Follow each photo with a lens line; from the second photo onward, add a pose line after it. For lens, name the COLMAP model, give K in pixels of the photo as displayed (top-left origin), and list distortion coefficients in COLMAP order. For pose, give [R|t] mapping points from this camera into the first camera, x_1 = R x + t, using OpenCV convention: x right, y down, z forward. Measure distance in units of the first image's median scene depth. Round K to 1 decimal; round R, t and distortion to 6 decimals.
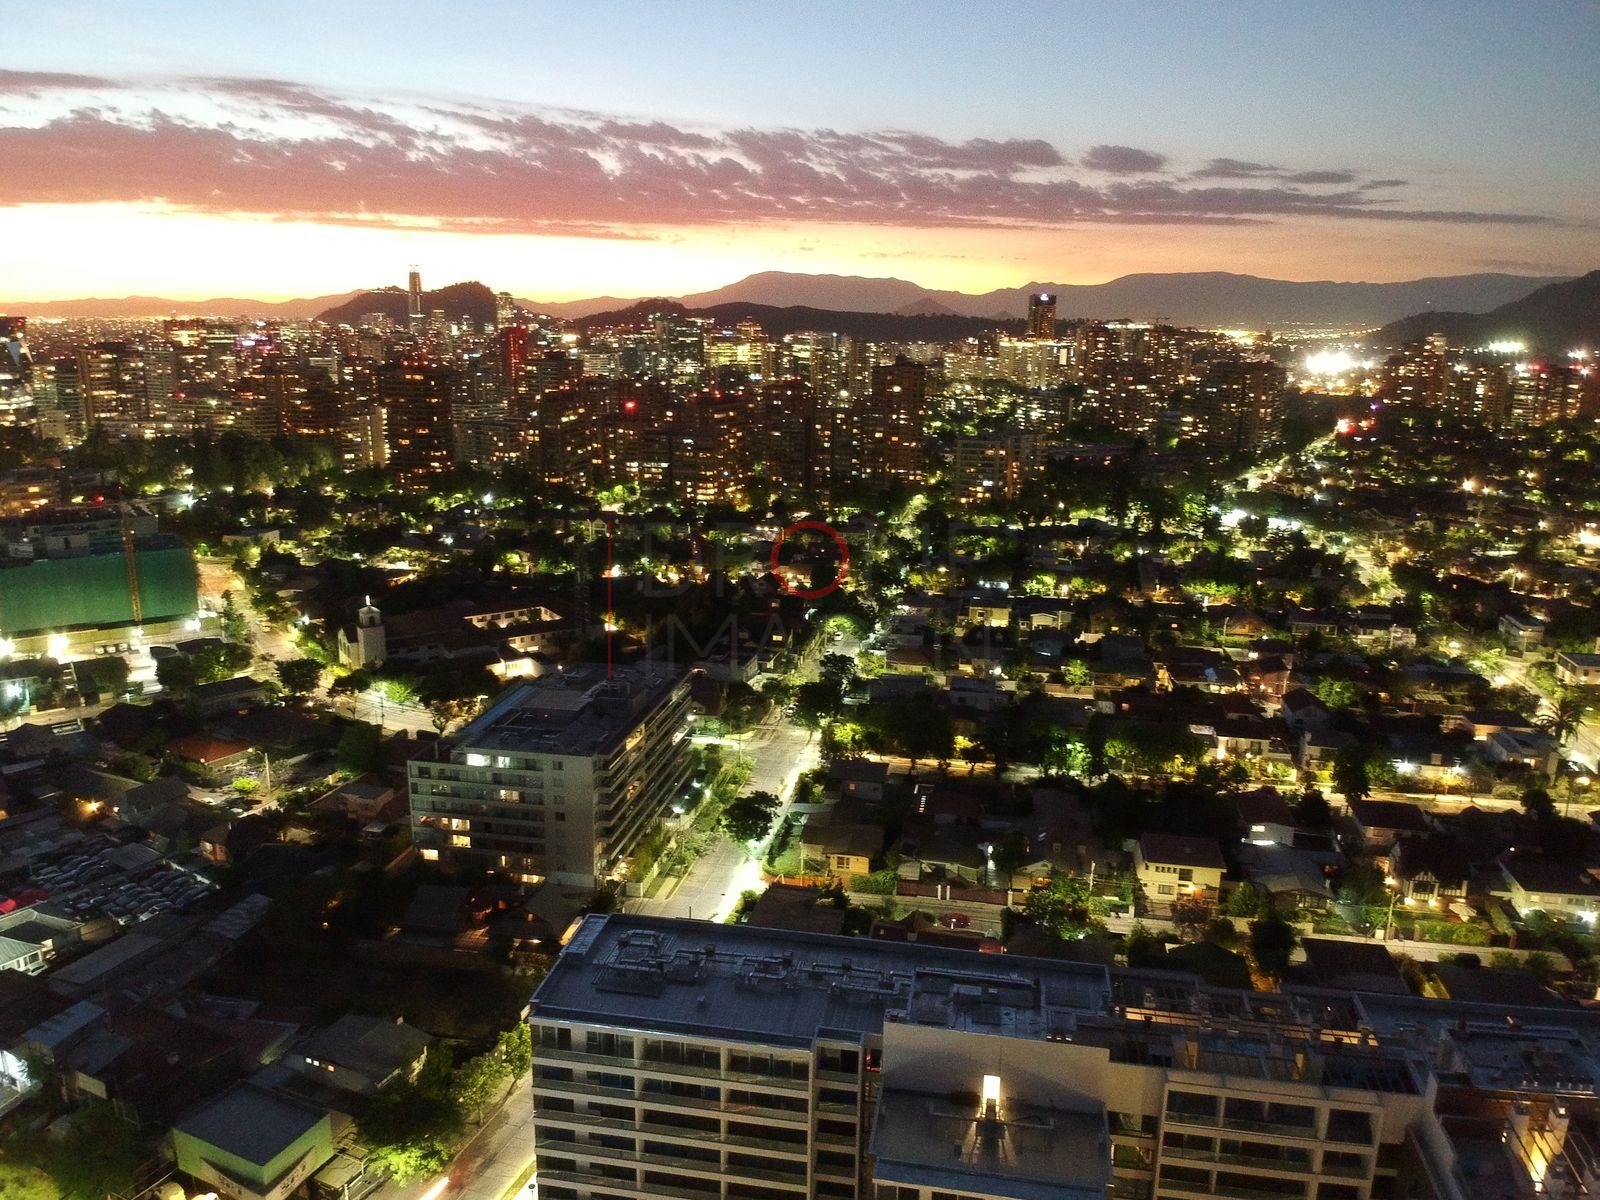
lens RADIAL K [[1184.7, 0, 798.7], [0, 1184.7, 594.6], [0, 0, 1]] dist [0.094290, -0.165333]
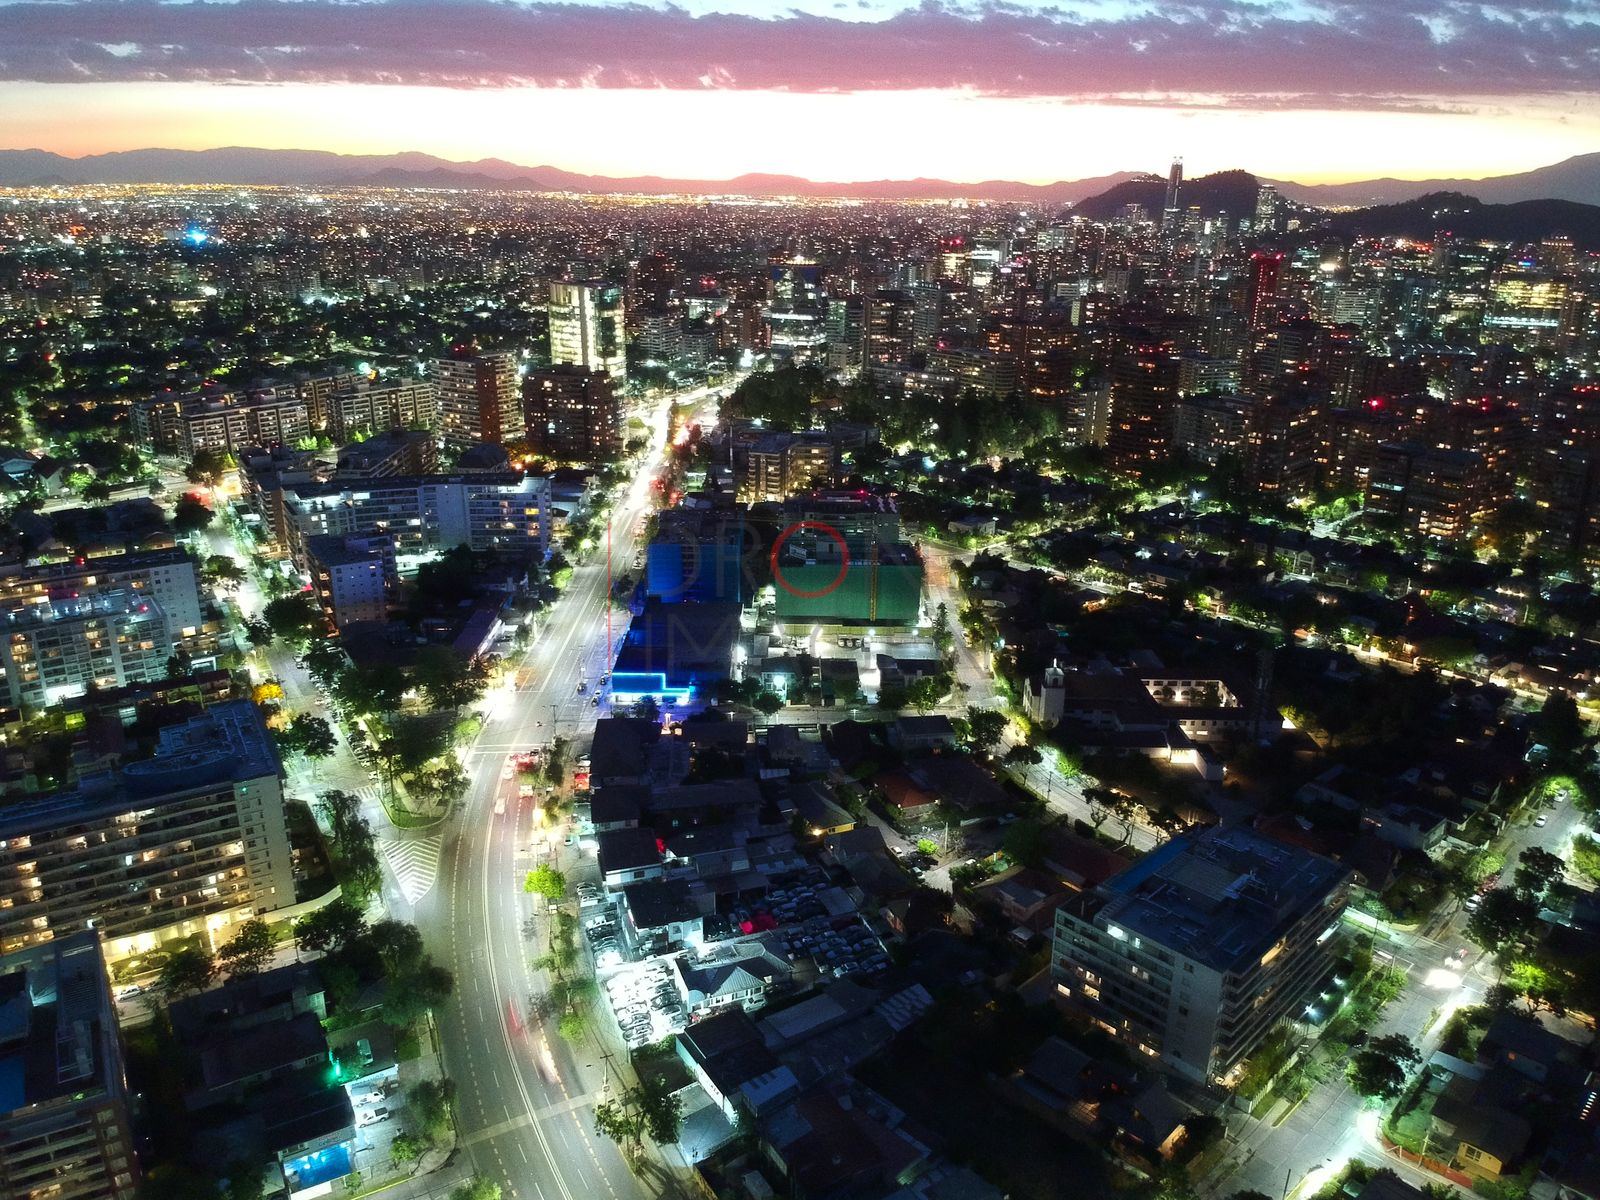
lens RADIAL K [[1184.7, 0, 794.0], [0, 1184.7, 591.9], [0, 0, 1]] dist [0.094290, -0.165333]
pose [[0.829013, 0.186300, -0.527285, 0.002761], [-0.136245, 0.981752, 0.132665, -0.165288], [0.542379, -0.038141, 0.839268, -0.037412]]
